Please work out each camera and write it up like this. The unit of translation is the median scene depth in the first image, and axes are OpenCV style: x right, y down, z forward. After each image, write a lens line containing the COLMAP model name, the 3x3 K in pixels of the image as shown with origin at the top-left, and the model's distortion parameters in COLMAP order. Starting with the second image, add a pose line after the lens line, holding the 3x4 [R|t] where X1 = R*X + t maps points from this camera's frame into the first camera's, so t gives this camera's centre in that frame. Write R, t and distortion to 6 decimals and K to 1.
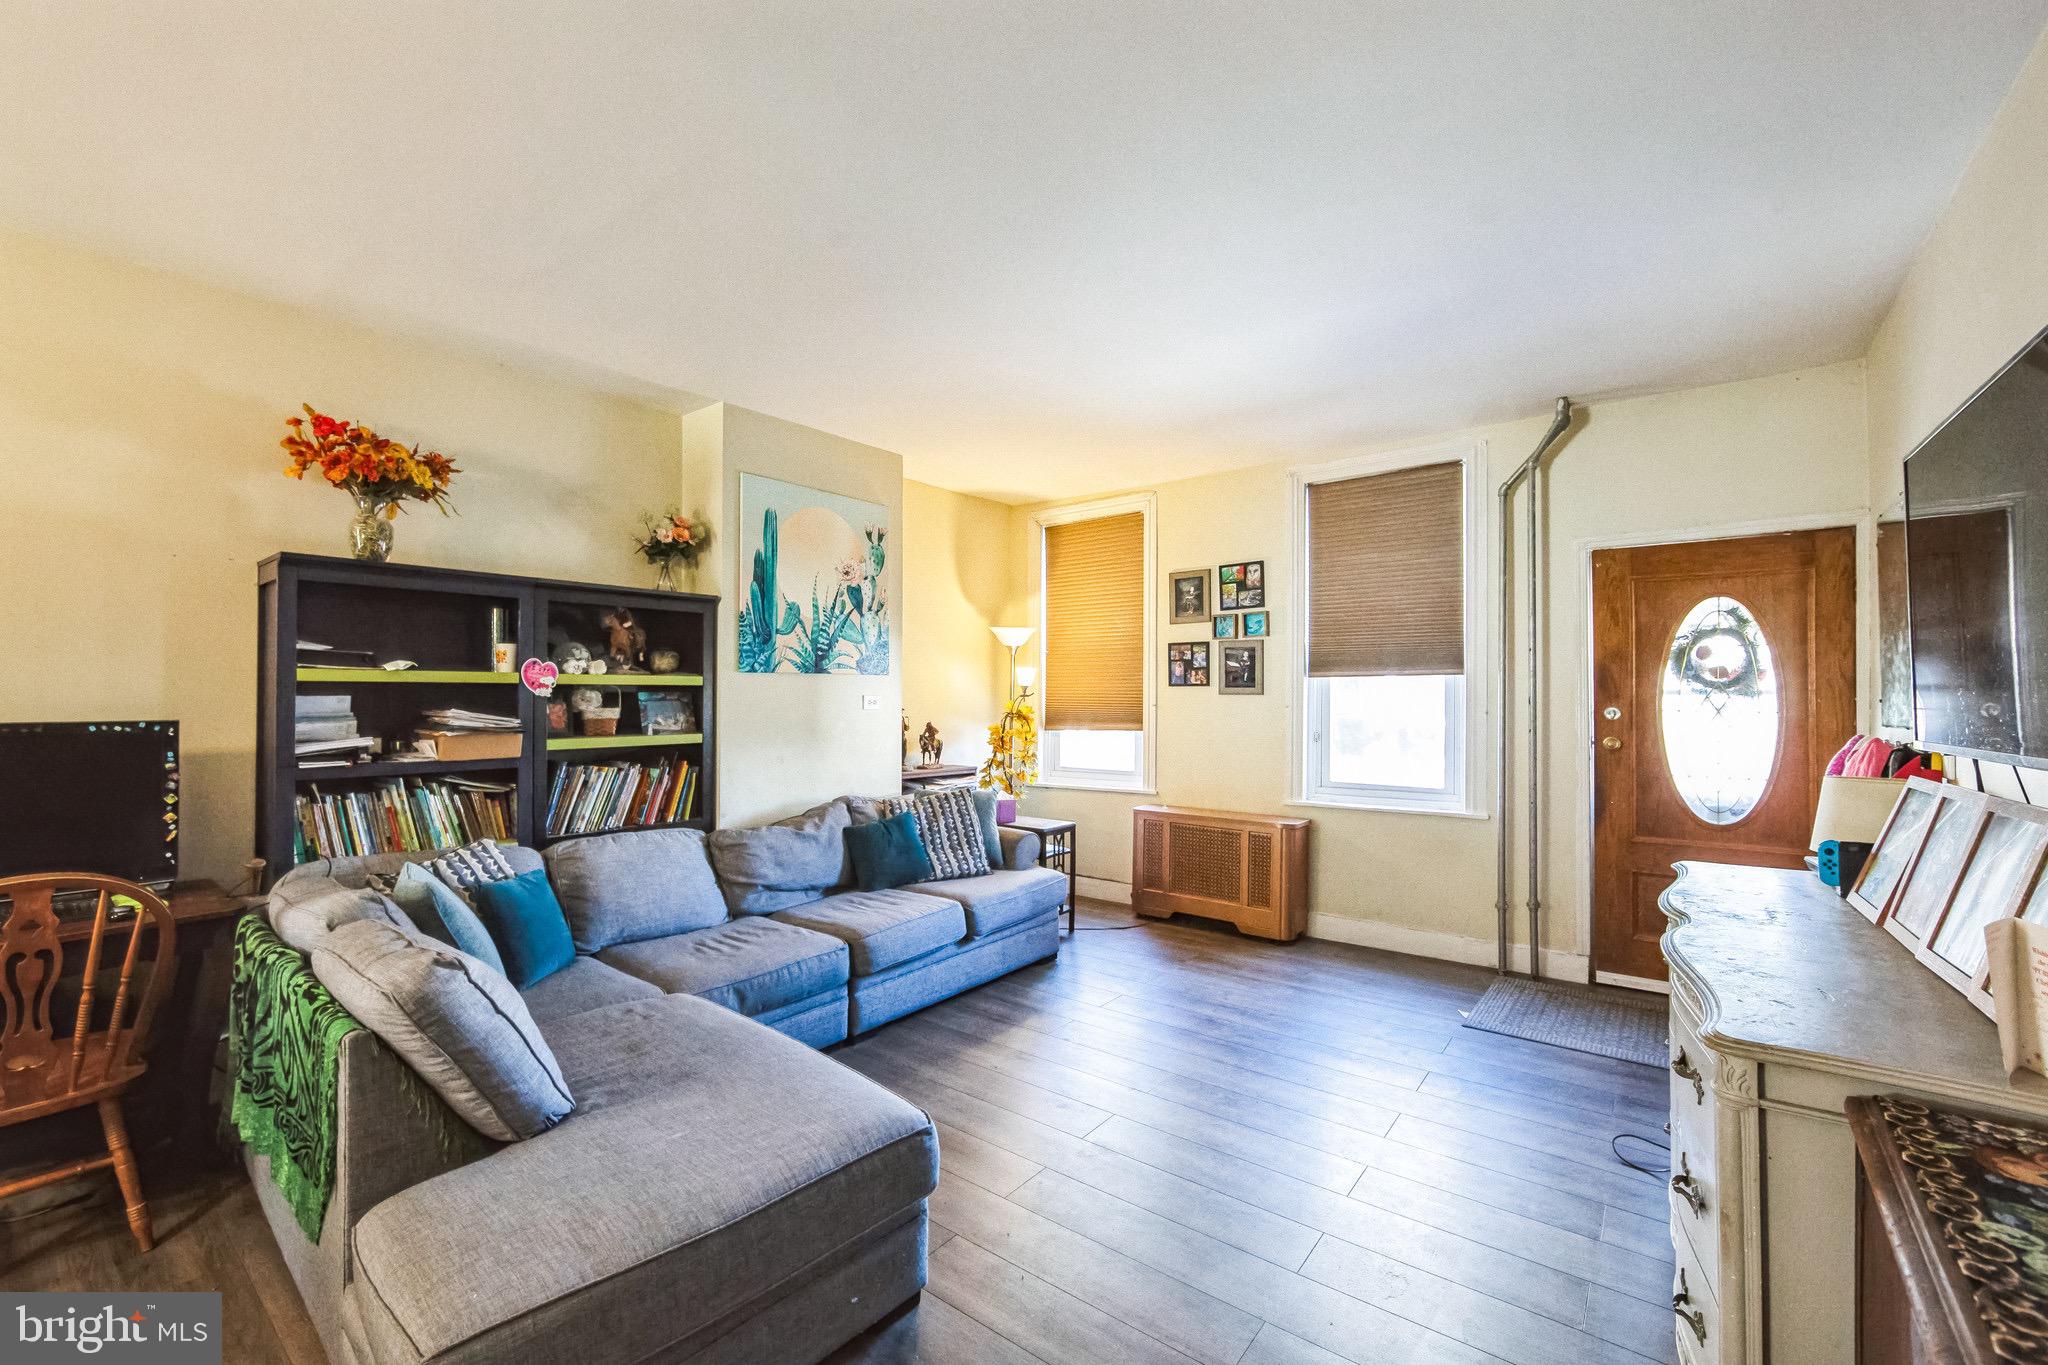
lens RADIAL K [[841.4, 0, 1016.7], [0, 841.4, 692.0], [0, 0, 1]] dist [-0.008035, 0.001712]
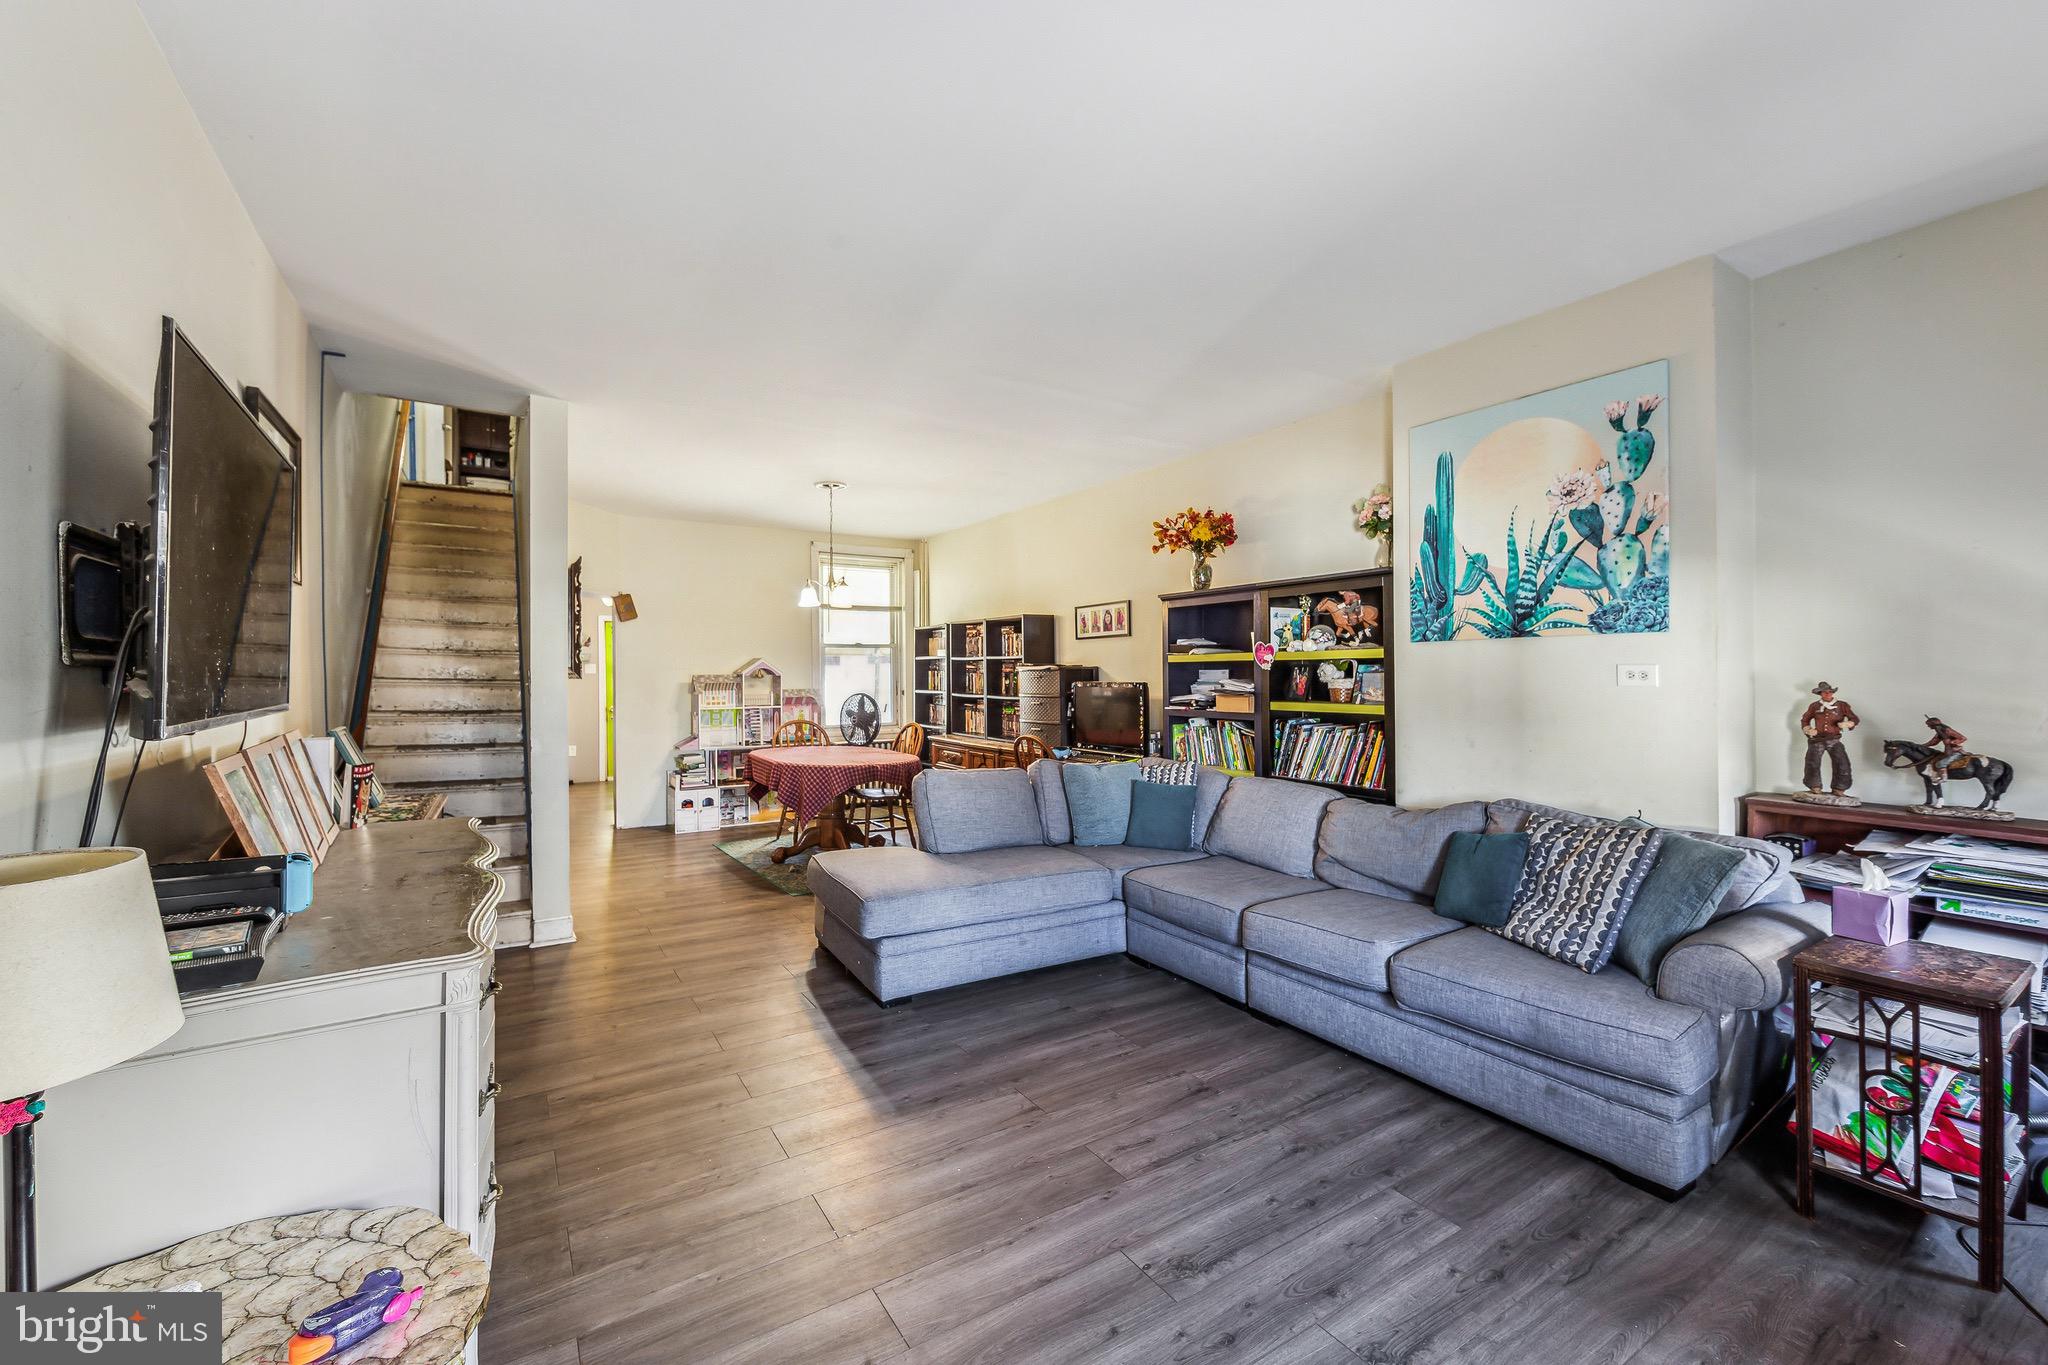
lens RADIAL K [[841.4, 0, 1014.5], [0, 841.4, 676.1], [0, 0, 1]] dist [-0.008035, 0.001712]
pose [[-0.341203, 0.005868, -0.939971, 0.619115], [0.010947, 0.999938, 0.002268, 0.006291], [0.939926, -0.009516, -0.341246, 0.792244]]
